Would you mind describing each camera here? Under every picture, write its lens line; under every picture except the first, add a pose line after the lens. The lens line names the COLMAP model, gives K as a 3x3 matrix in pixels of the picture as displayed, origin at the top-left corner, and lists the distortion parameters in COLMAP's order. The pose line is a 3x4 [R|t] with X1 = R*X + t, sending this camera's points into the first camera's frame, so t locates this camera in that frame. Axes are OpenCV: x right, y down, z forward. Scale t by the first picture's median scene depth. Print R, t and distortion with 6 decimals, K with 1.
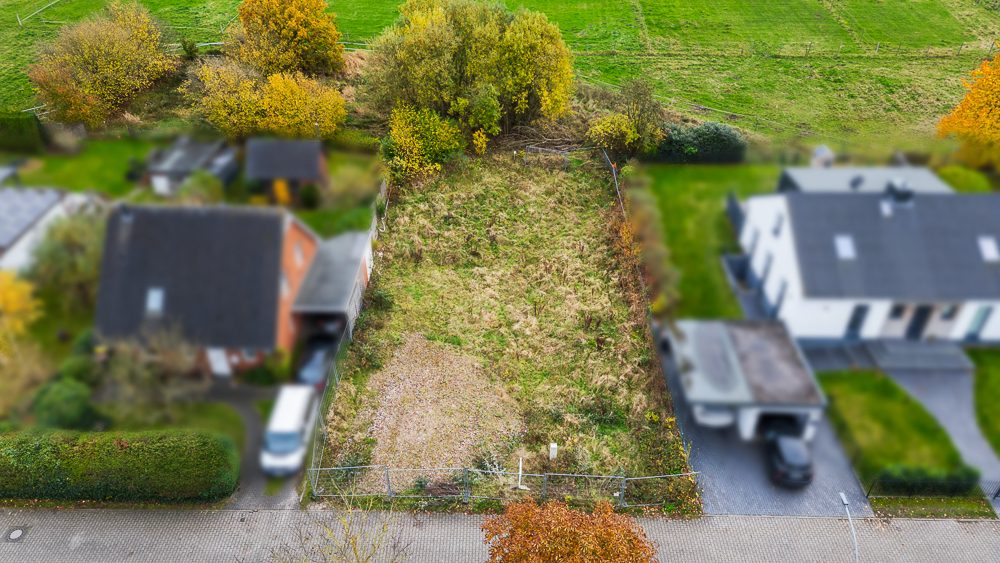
lens RADIAL K [[692.0, 0, 500.0], [0, 692.0, 281.5], [0, 0, 1]] dist [0.097929, -0.119847]
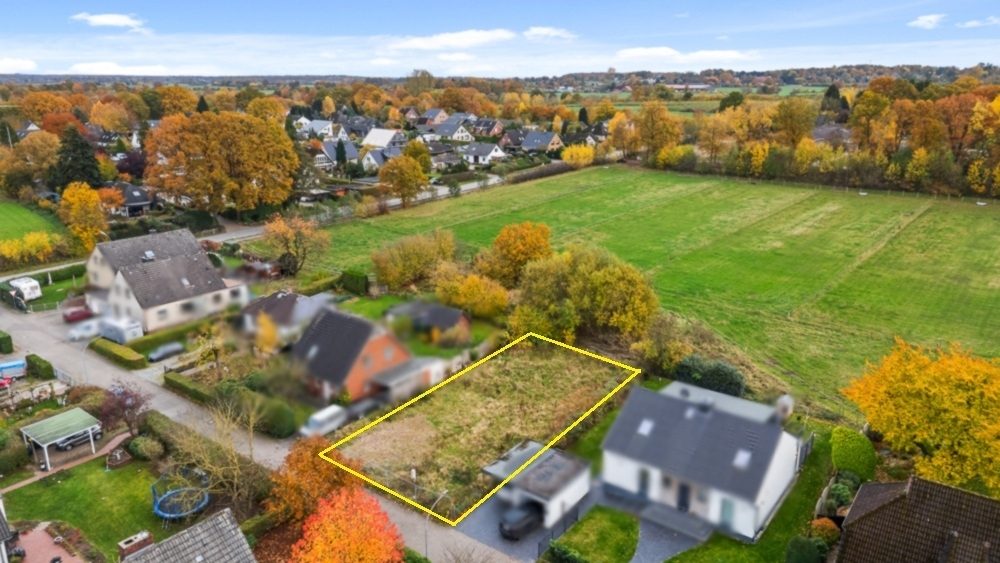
lens RADIAL K [[692.0, 0, 500.0], [0, 692.0, 281.5], [0, 0, 1]] dist [0.097929, -0.119847]
pose [[0.802587, 0.161011, -0.574395, 0.999475], [-0.344600, 0.911114, -0.226102, 0.104549], [0.486934, 0.379403, 0.786733, -0.390377]]
